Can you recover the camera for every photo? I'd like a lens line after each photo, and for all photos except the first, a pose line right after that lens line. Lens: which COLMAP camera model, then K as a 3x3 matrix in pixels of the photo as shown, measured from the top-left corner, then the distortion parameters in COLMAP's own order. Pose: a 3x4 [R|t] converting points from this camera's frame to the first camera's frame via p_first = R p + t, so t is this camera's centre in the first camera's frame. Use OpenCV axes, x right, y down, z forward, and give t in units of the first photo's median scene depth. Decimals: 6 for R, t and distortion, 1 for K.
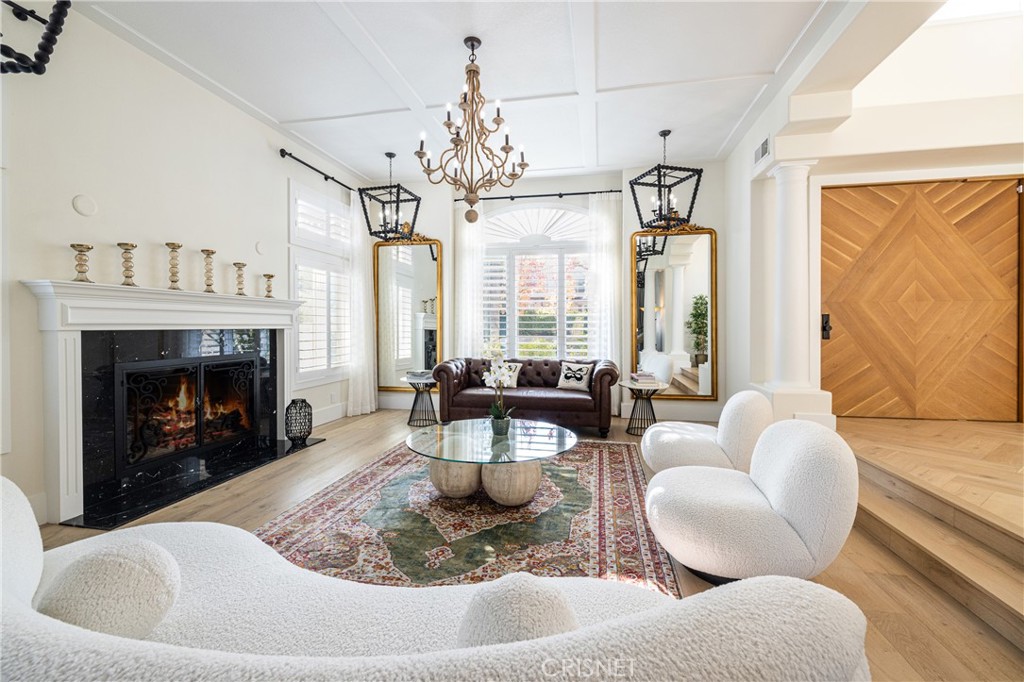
lens RADIAL K [[436.3, 0, 511.5], [0, 436.3, 333.7], [0, 0, 1]] dist [0.001017, 0.000454]
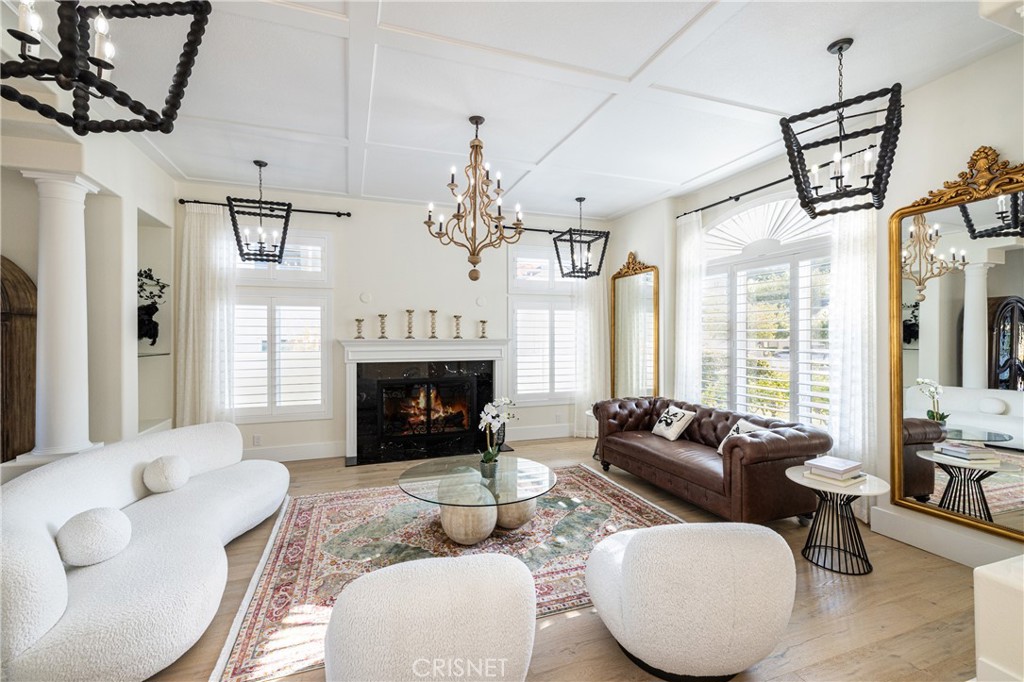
lens RADIAL K [[436.3, 0, 507.5], [0, 436.3, 338.5], [0, 0, 1]] dist [0.001017, 0.000454]
pose [[0.509359, 0.002836, -0.860550, 0.770282], [-0.013248, 0.999902, -0.004547, -0.084972], [0.860452, 0.013717, 0.509346, 0.420977]]
